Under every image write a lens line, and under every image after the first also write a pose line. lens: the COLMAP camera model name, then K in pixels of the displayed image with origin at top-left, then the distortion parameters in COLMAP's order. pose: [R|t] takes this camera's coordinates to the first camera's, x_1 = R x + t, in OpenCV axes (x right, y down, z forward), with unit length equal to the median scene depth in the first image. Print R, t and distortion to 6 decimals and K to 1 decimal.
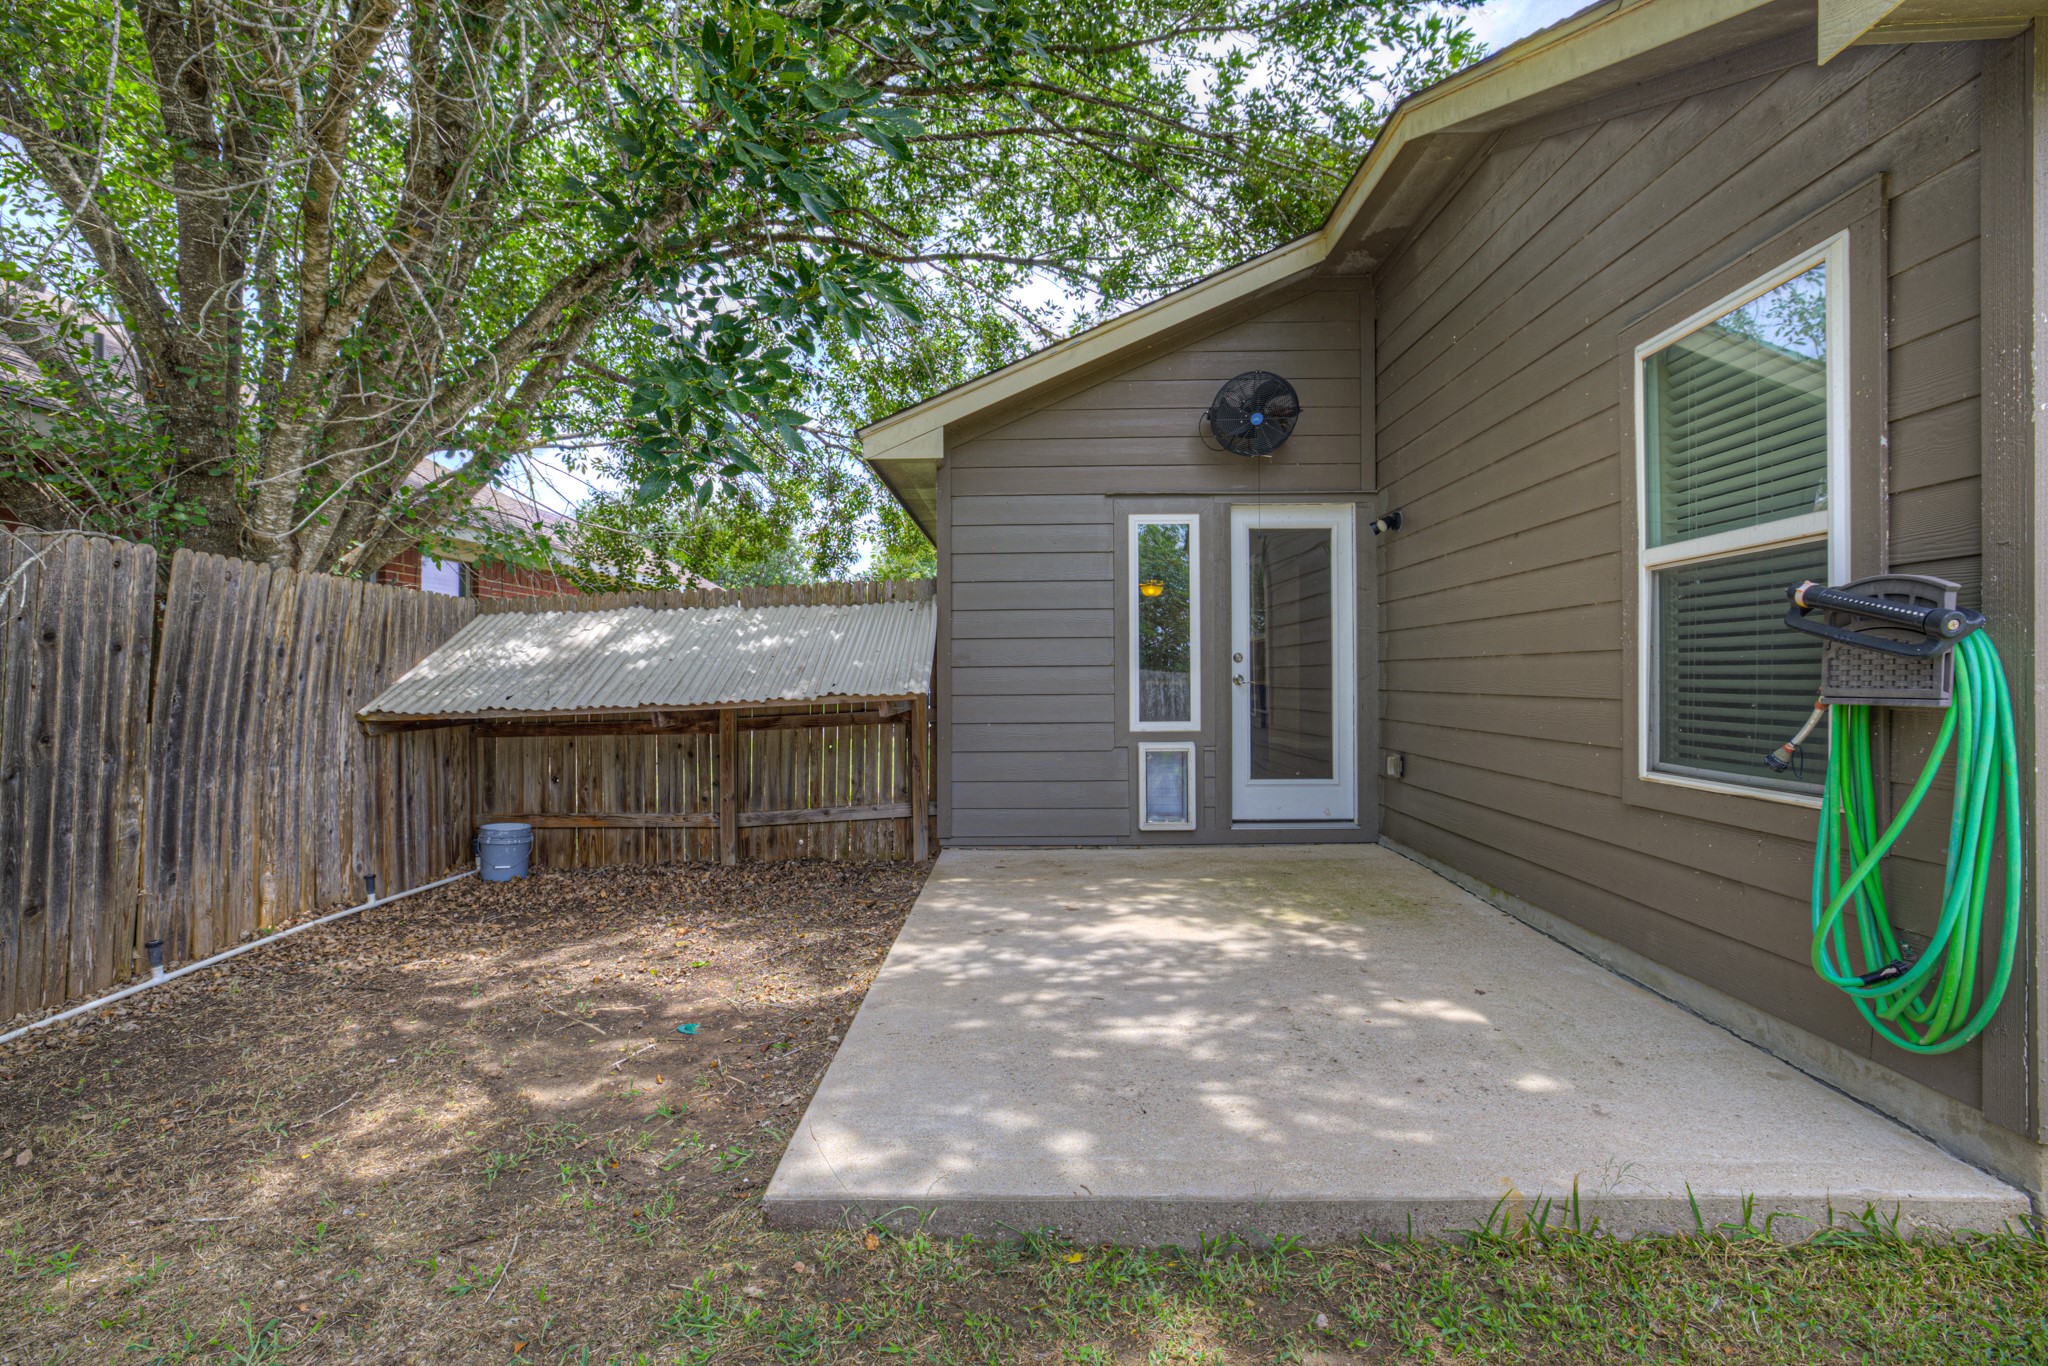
lens RADIAL K [[952.9, 0, 1032.3], [0, 952.9, 676.8], [0, 0, 1]] dist [-0.002766, -0.000230]
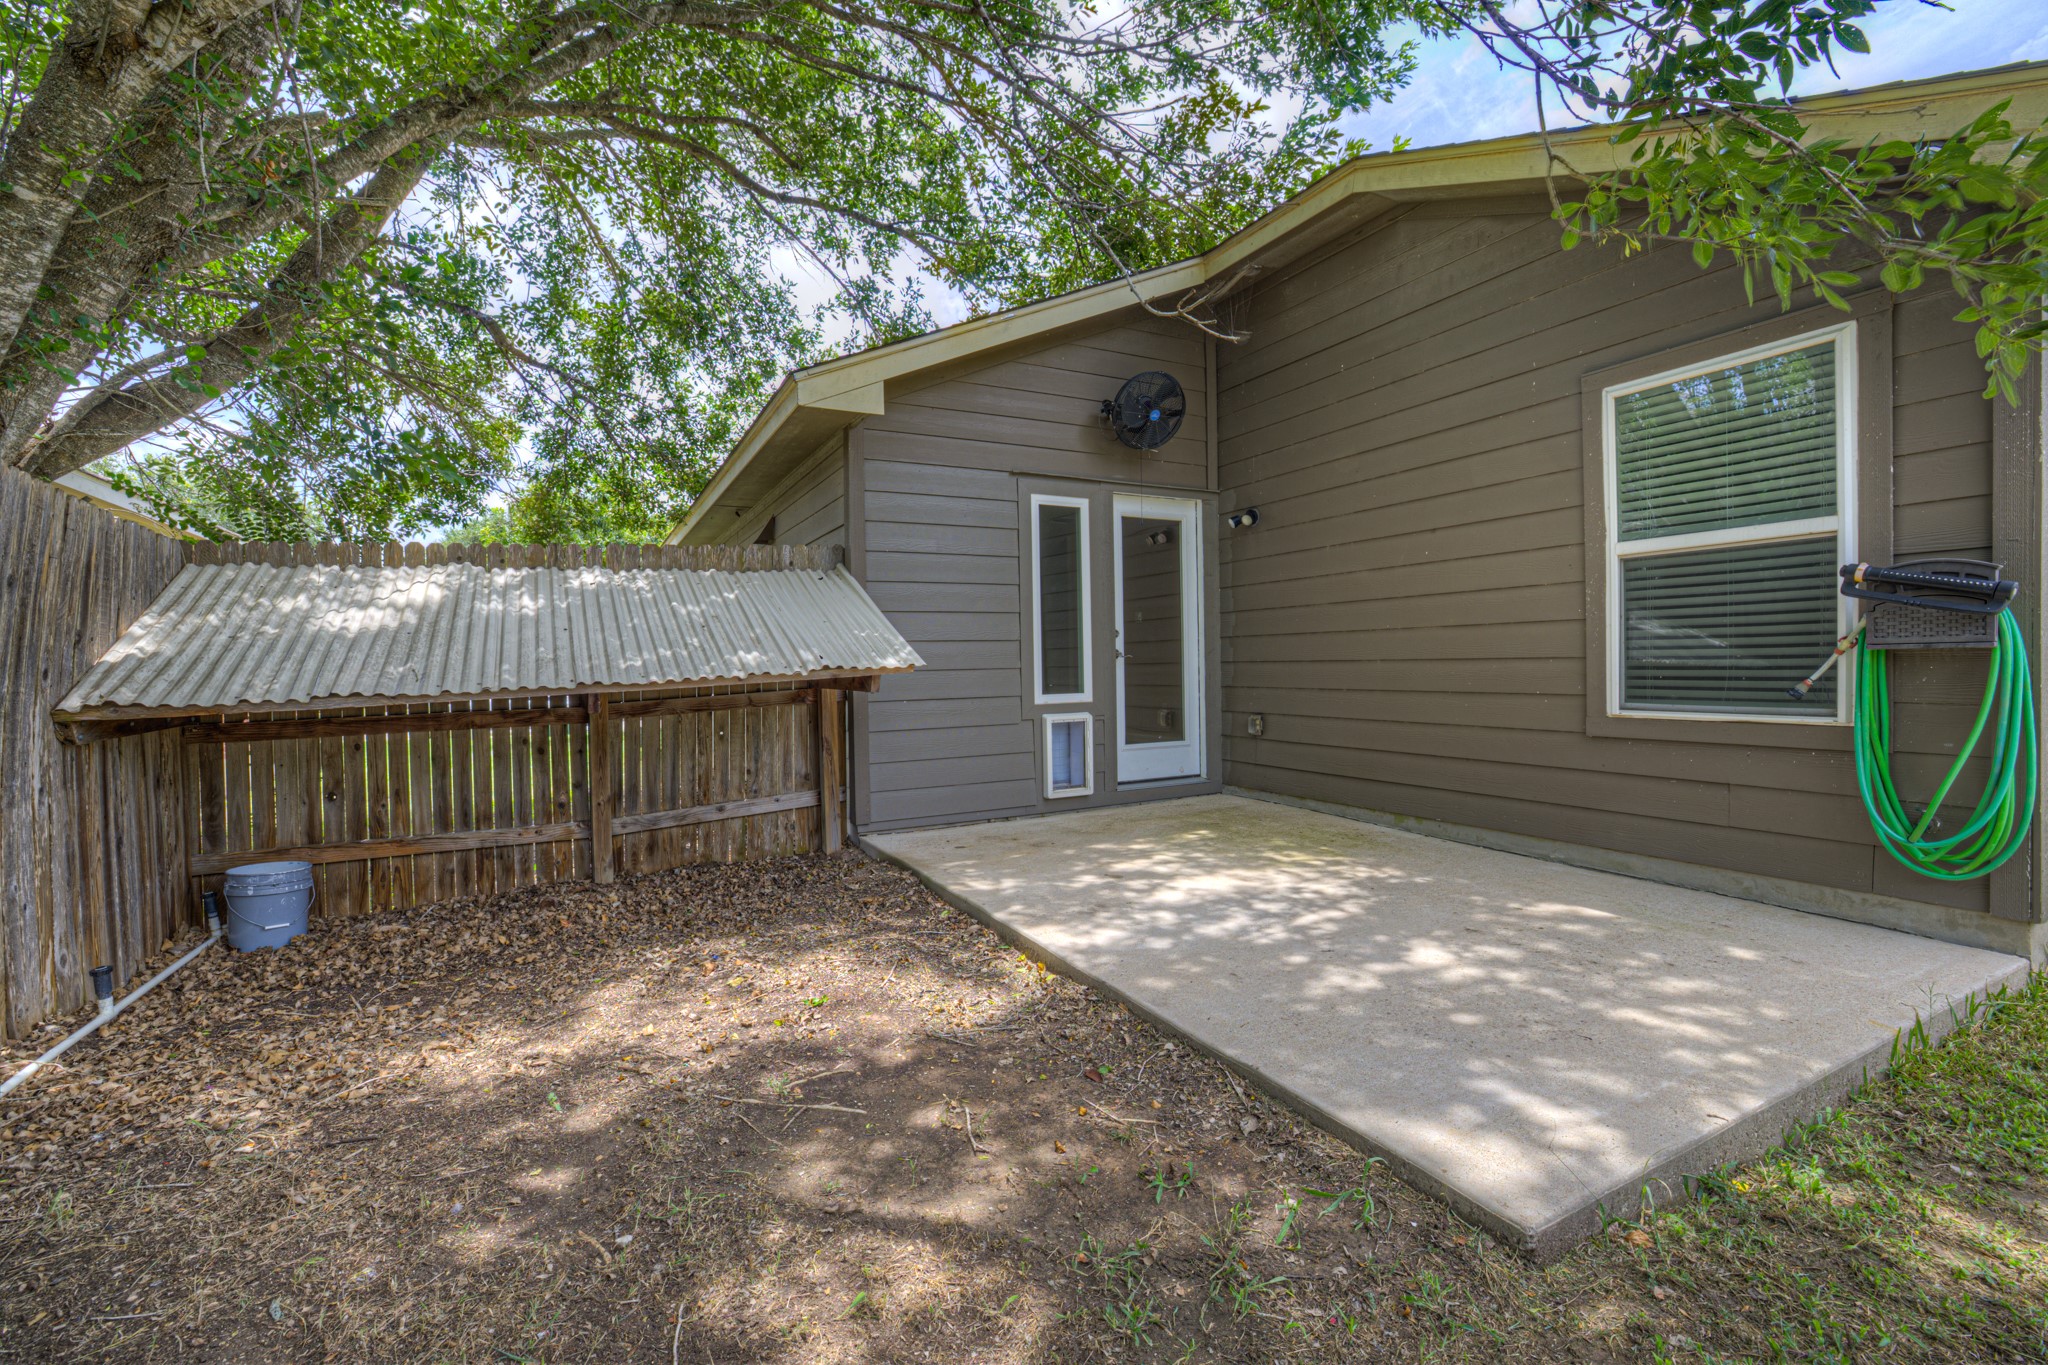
lens RADIAL K [[852.0, 0, 1025.7], [0, 852.0, 681.4], [0, 0, 1]] dist [-0.014967, 0.002406]
pose [[0.879268, -0.019571, 0.475925, -0.373387], [0.011298, 0.999731, 0.020238, 0.014979], [-0.476193, -0.012418, 0.879253, 0.206492]]
